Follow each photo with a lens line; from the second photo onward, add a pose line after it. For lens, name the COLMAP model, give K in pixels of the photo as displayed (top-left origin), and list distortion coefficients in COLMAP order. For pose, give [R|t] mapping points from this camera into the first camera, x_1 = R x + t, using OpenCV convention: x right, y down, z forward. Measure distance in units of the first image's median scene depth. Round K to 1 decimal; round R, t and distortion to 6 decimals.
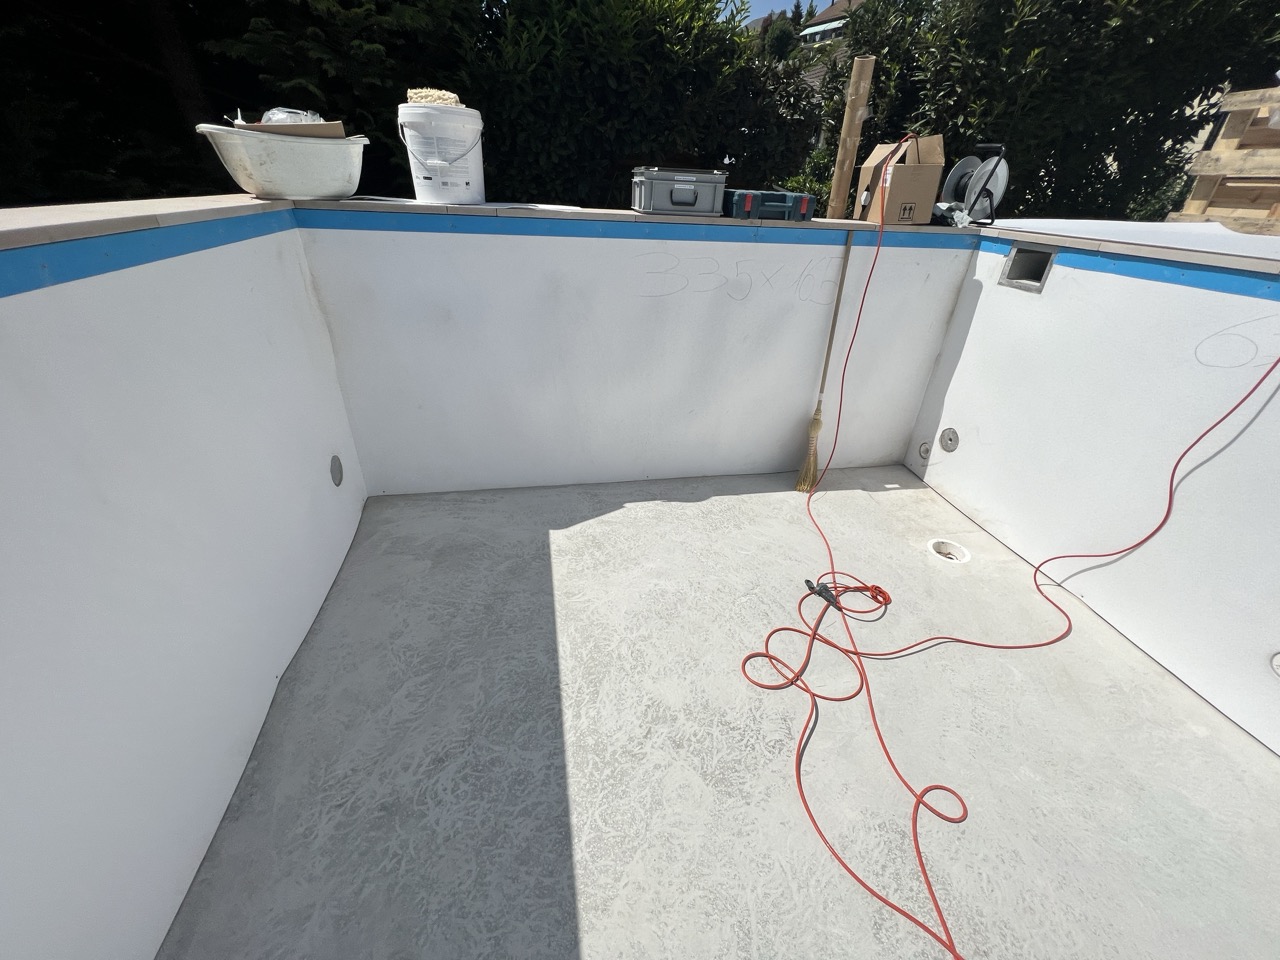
lens RADIAL K [[516.7, 0, 642.5], [0, 516.7, 482.5], [0, 0, 1]] dist [-0.002364, 0.000572]
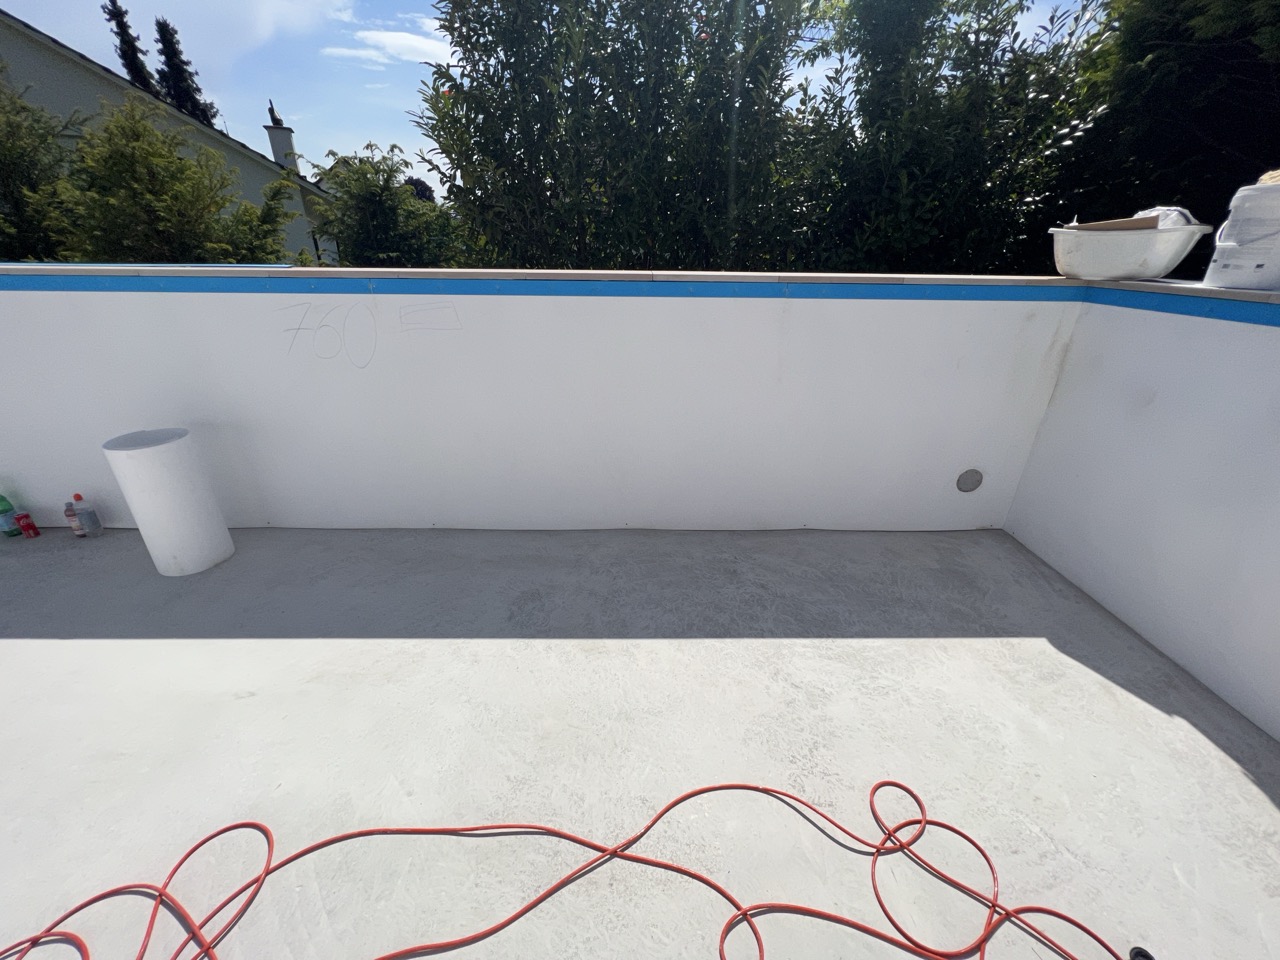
lens RADIAL K [[516.7, 0, 642.5], [0, 516.7, 482.5], [0, 0, 1]] dist [-0.002364, 0.000572]
pose [[-0.182185, 0.365011, -0.913004, 0.616177], [-0.510220, 0.758655, 0.405115, -0.108139], [0.840526, 0.539639, 0.048020, 0.241341]]
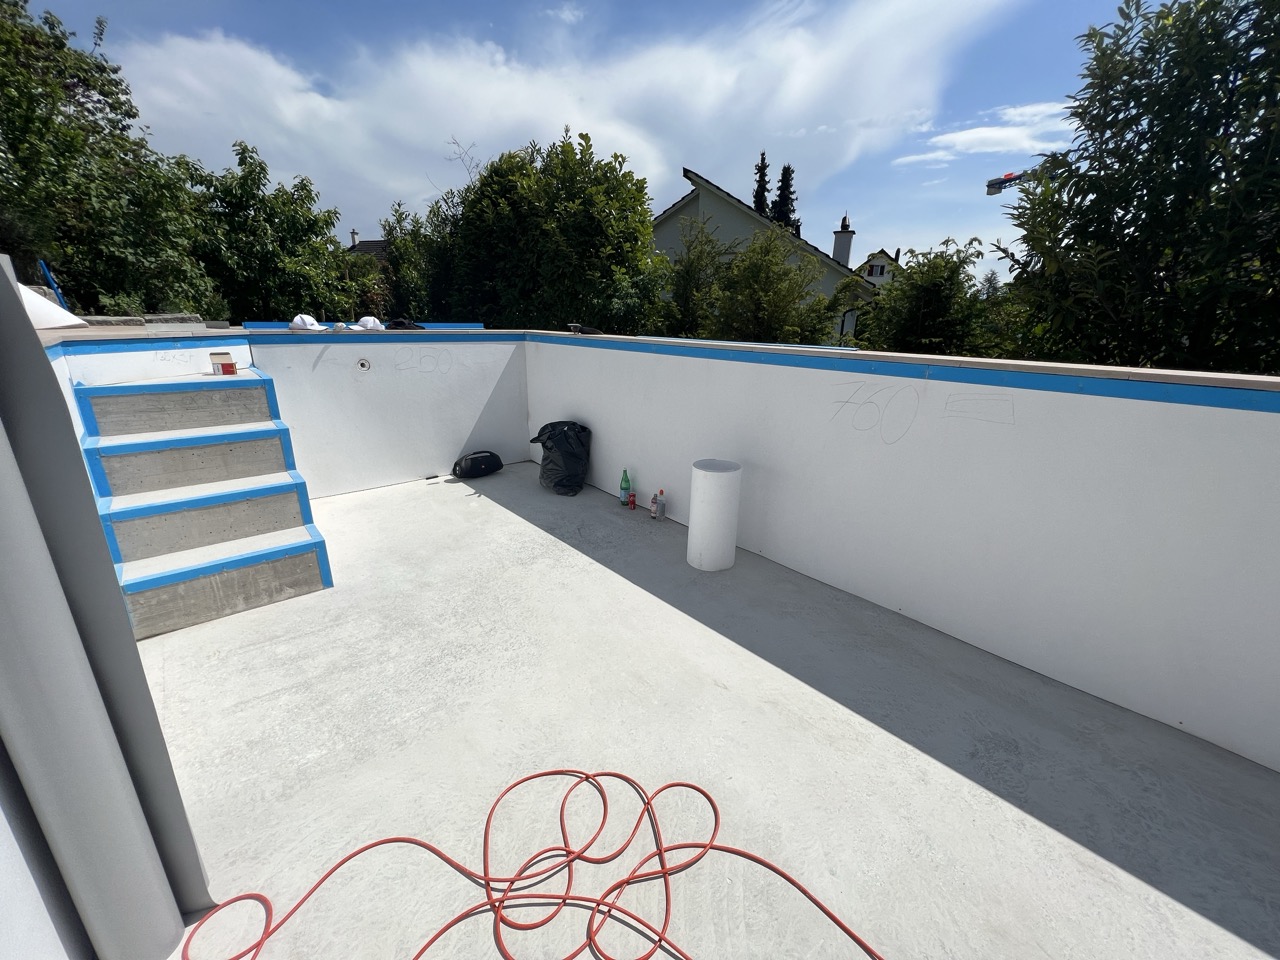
lens RADIAL K [[516.7, 0, 642.5], [0, 516.7, 482.5], [0, 0, 1]] dist [-0.002364, 0.000572]
pose [[-0.862201, 0.091121, -0.498304, 0.686902], [-0.305638, 0.690892, 0.655175, -0.078483], [0.403975, 0.717193, -0.567837, 0.167272]]
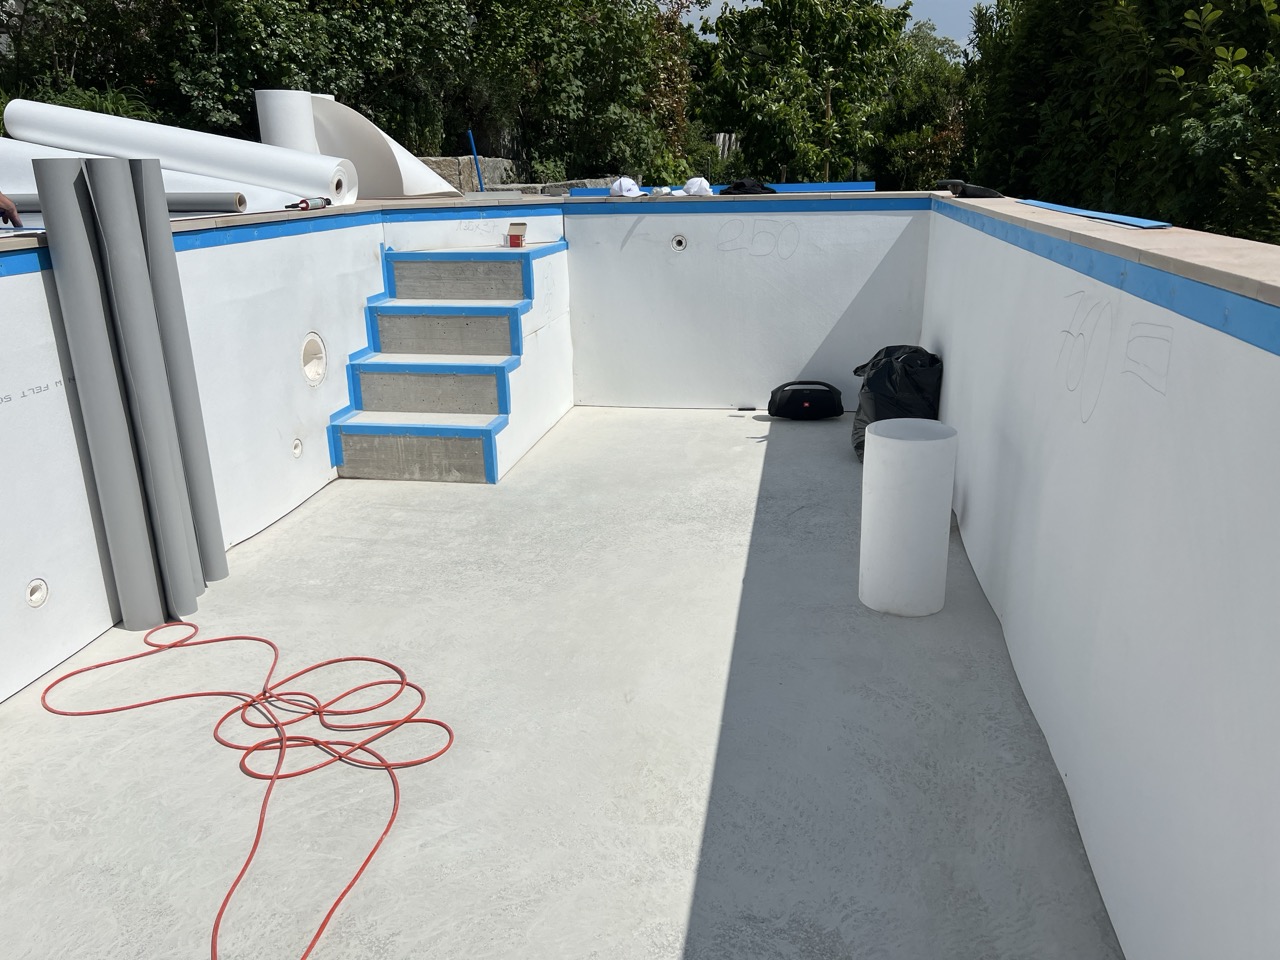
lens RADIAL K [[963.6, 0, 640.0], [0, 963.6, 480.0], [0, 0, 1]] dist [0.101346, -0.132760]
pose [[-0.933325, -0.138814, 0.331113, -0.190531], [0.157723, 0.669960, 0.725450, -0.325640], [-0.322535, 0.729304, -0.603396, 0.477286]]
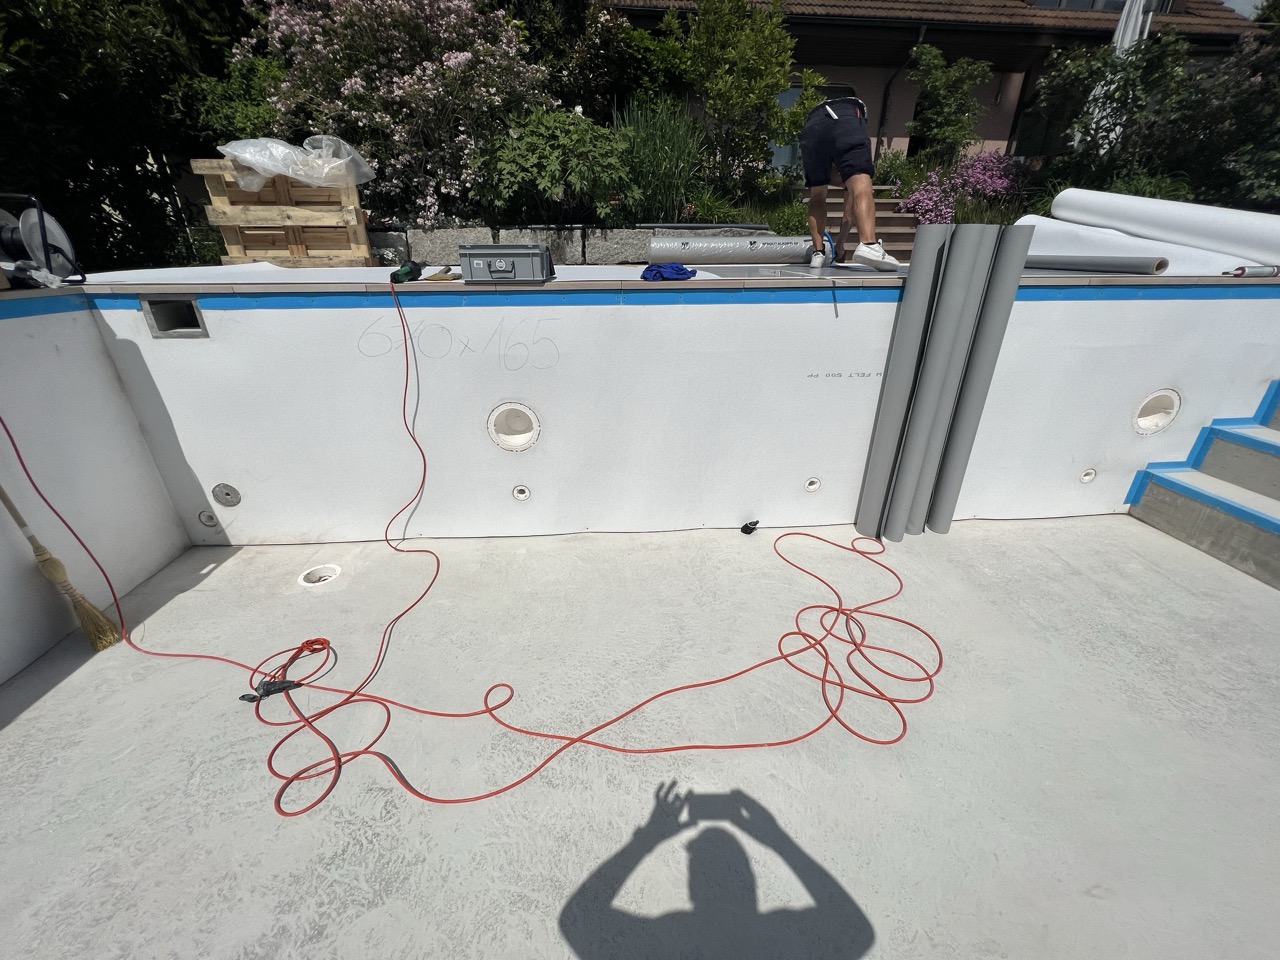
lens RADIAL K [[510.2, 0, 642.2], [0, 510.2, 485.1], [0, 0, 1]] dist [-0.002049, -0.000215]
pose [[0.128600, -0.452737, 0.882321, -0.148207], [0.504753, 0.795725, 0.334734, -0.028318], [-0.853631, 0.402308, 0.330851, 0.028076]]
